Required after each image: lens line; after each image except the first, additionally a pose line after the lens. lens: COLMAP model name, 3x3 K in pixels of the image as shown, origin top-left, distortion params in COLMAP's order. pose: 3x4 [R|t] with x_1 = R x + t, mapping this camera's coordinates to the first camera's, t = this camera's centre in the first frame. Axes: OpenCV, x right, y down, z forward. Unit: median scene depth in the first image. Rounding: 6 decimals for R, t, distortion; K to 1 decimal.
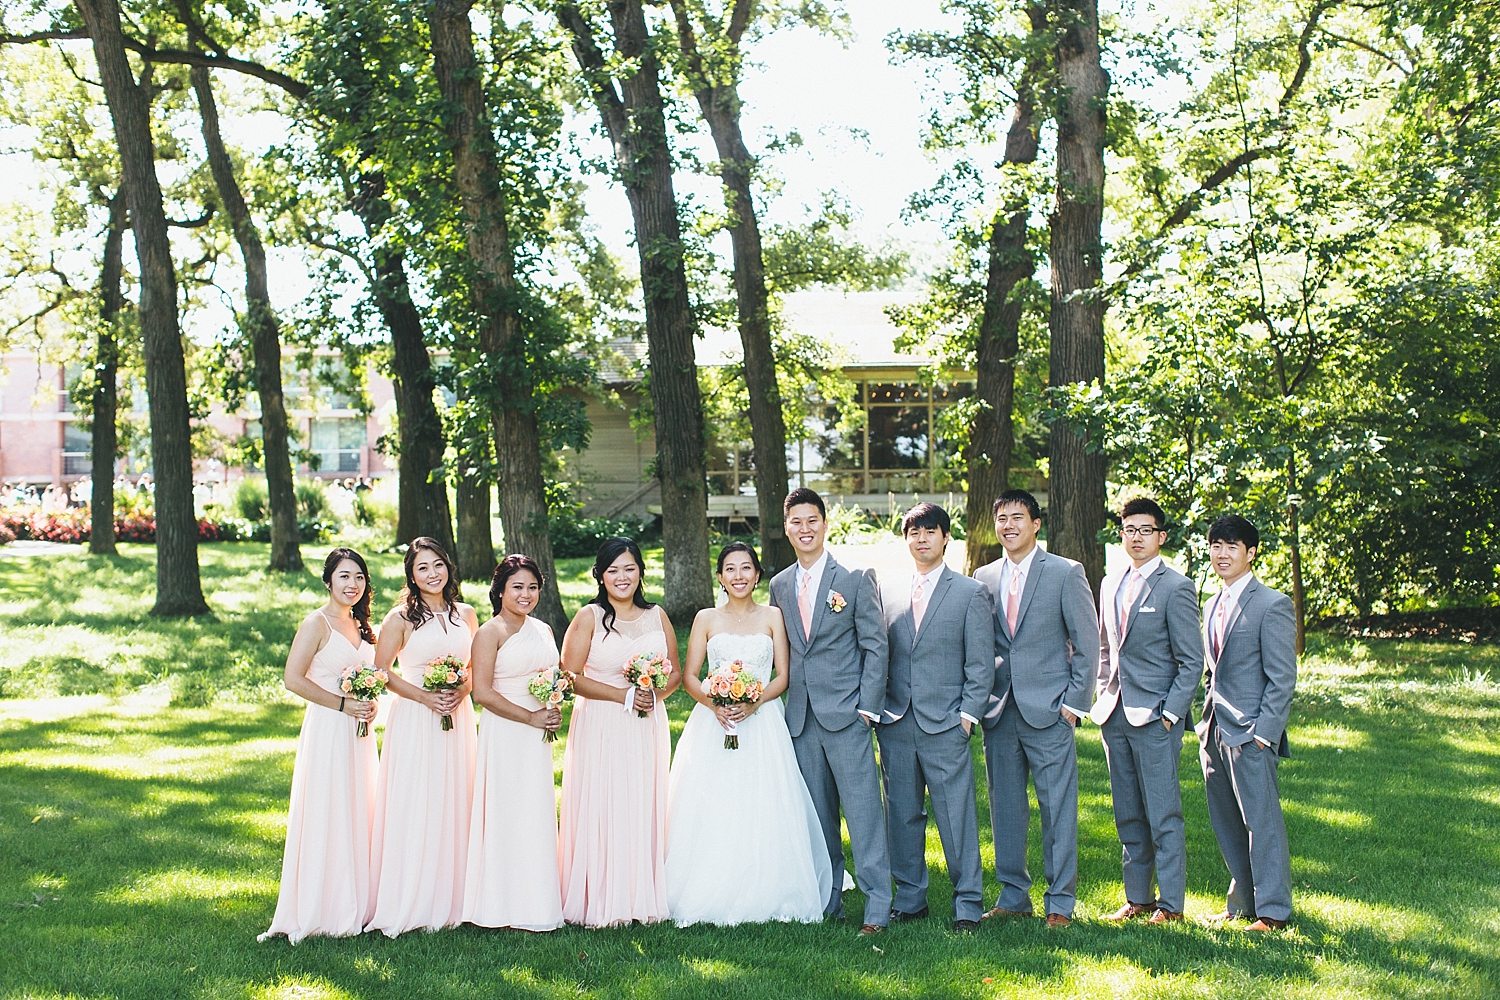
lens RADIAL K [[2166.1, 0, 753.1], [0, 2166.1, 495.7], [0, 0, 1]] dist [0.106586, 0.000000]
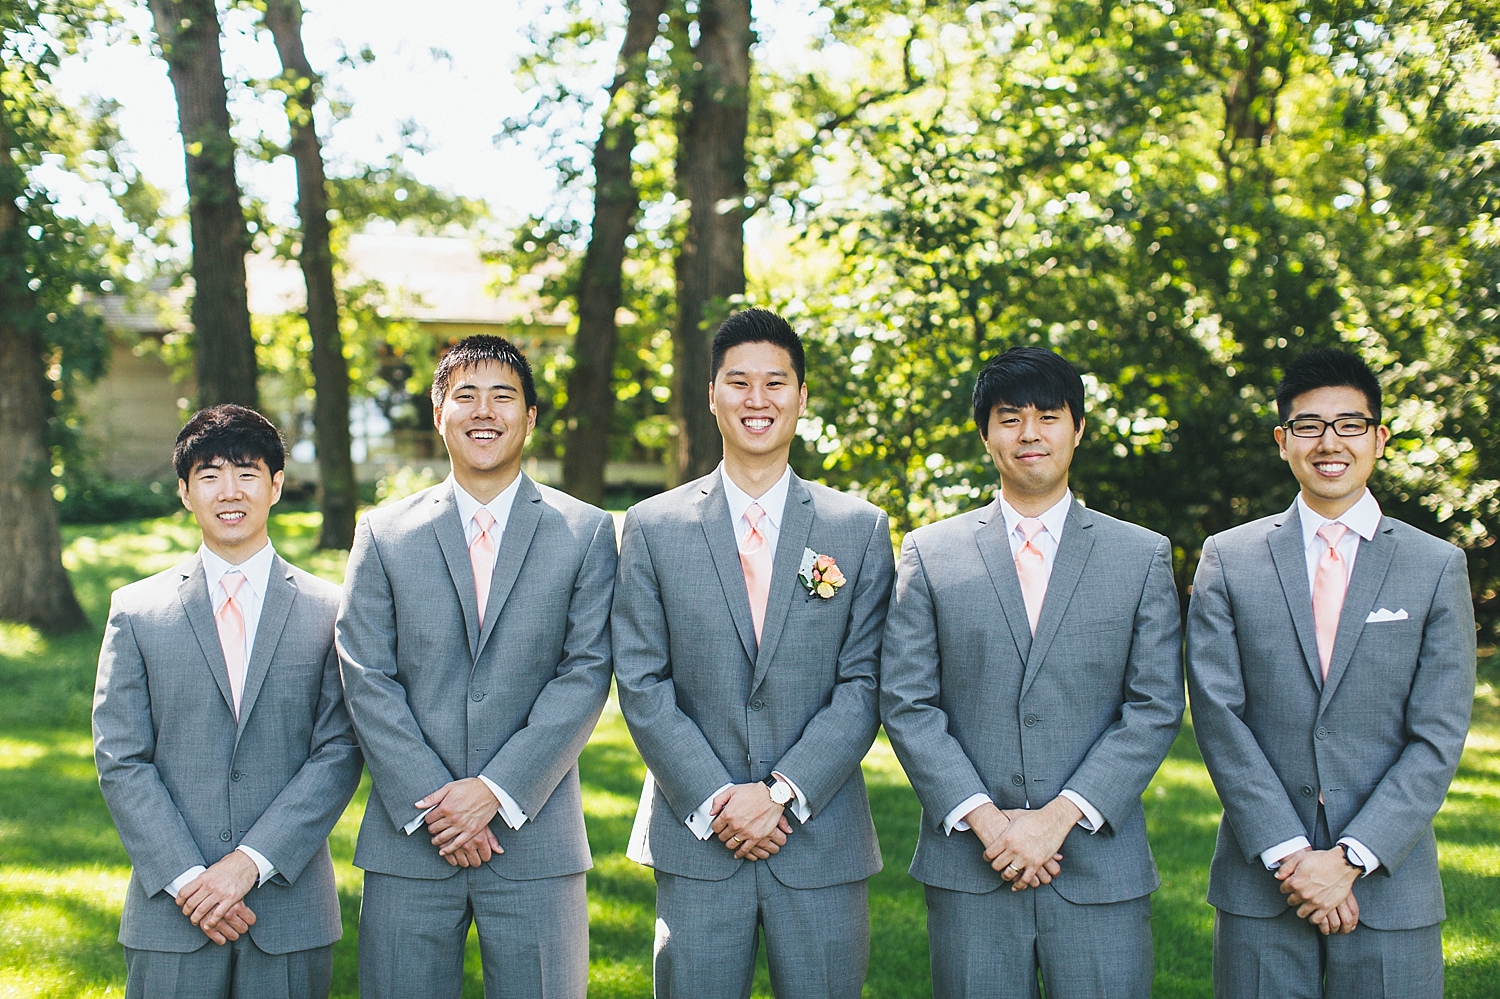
lens RADIAL K [[2185.4, 0, 750.5], [0, 2185.4, 506.6], [0, 0, 1]] dist [0.014698, 0.000000]
pose [[0.979302, 0.017170, 0.201674, -0.004565], [-0.019618, 0.999756, 0.010144, 0.007212], [-0.201451, -0.013890, 0.979400, 0.095544]]
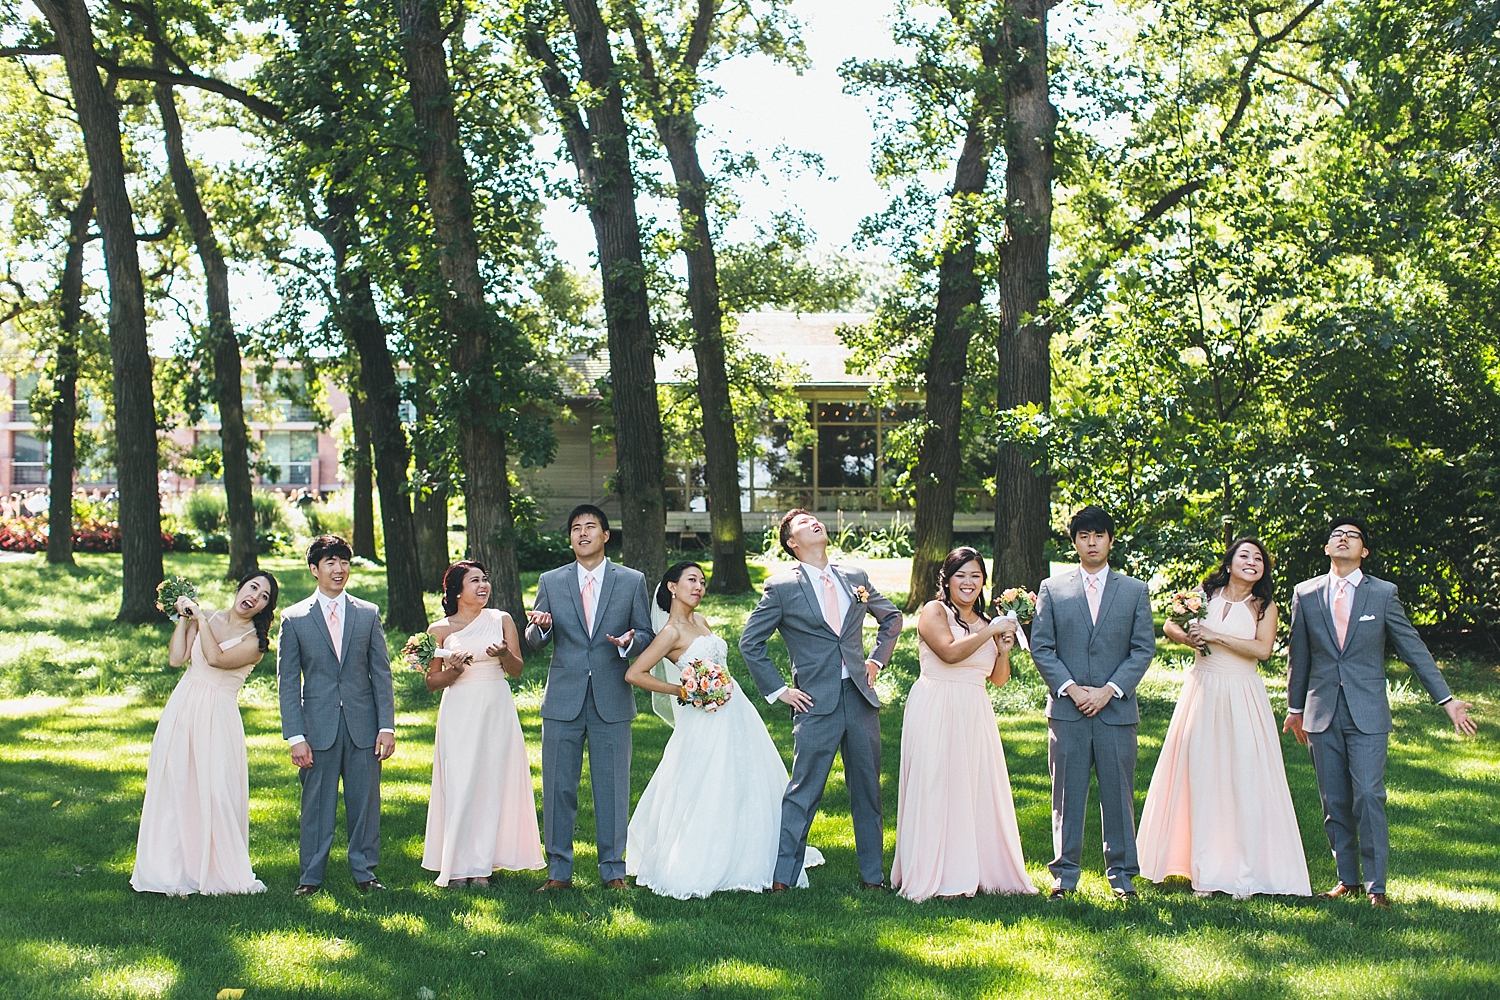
lens RADIAL K [[2166.1, 0, 755.4], [0, 2166.1, 502.4], [0, 0, 1]] dist [0.106586, 0.000000]
pose [[0.999589, 0.010350, 0.026744, -0.003892], [-0.010220, 0.999935, -0.004994, 0.000507], [-0.026794, 0.004719, 0.999630, -0.020269]]
